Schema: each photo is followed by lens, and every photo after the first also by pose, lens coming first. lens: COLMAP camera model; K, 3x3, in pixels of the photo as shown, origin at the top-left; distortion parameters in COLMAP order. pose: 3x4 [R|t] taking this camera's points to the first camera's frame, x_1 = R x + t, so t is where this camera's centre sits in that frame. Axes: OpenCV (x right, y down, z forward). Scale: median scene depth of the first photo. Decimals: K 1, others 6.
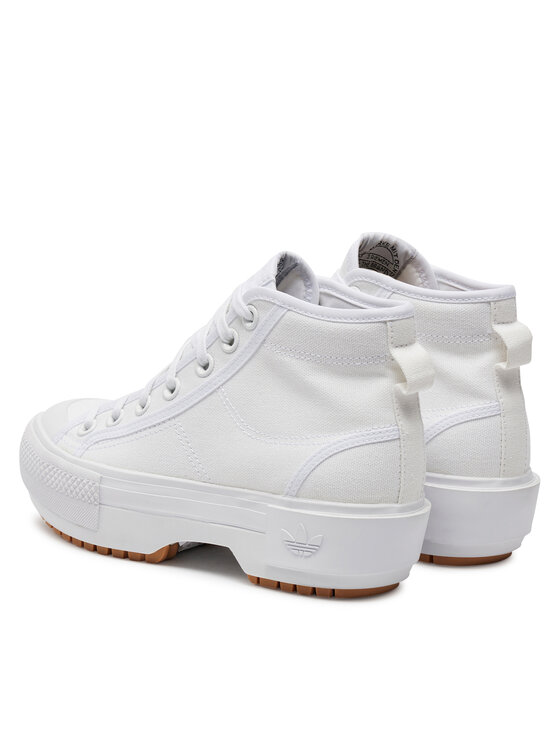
lens RADIAL K [[2174.5, 0, 280.0], [0, 2174.5, 373.0], [0, 0, 1]] dist [0.071393, 0.099541]
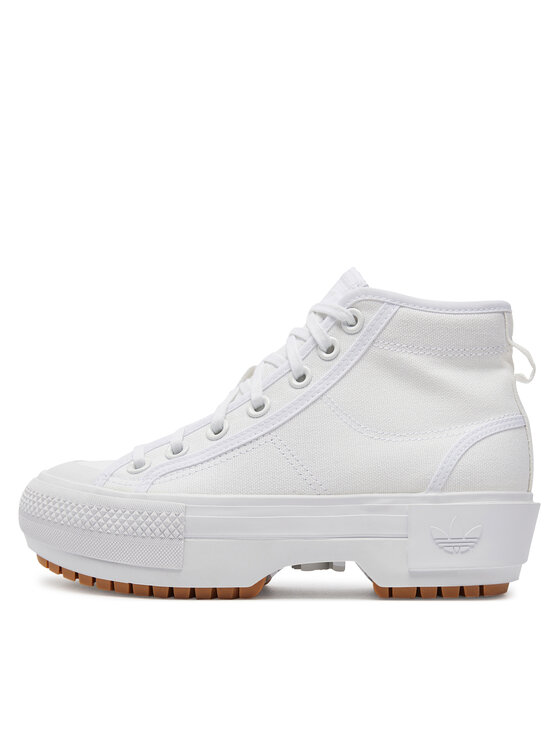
lens RADIAL K [[1058.4, 0, 280.0], [0, 1058.4, 373.0], [0, 0, 1]] dist [-0.040869, -0.058625]
pose [[0.854808, 0.033316, 0.517874, -0.288063], [0.111932, 0.962610, -0.246684, 0.111137], [-0.506729, 0.268834, 0.819118, 0.630816]]
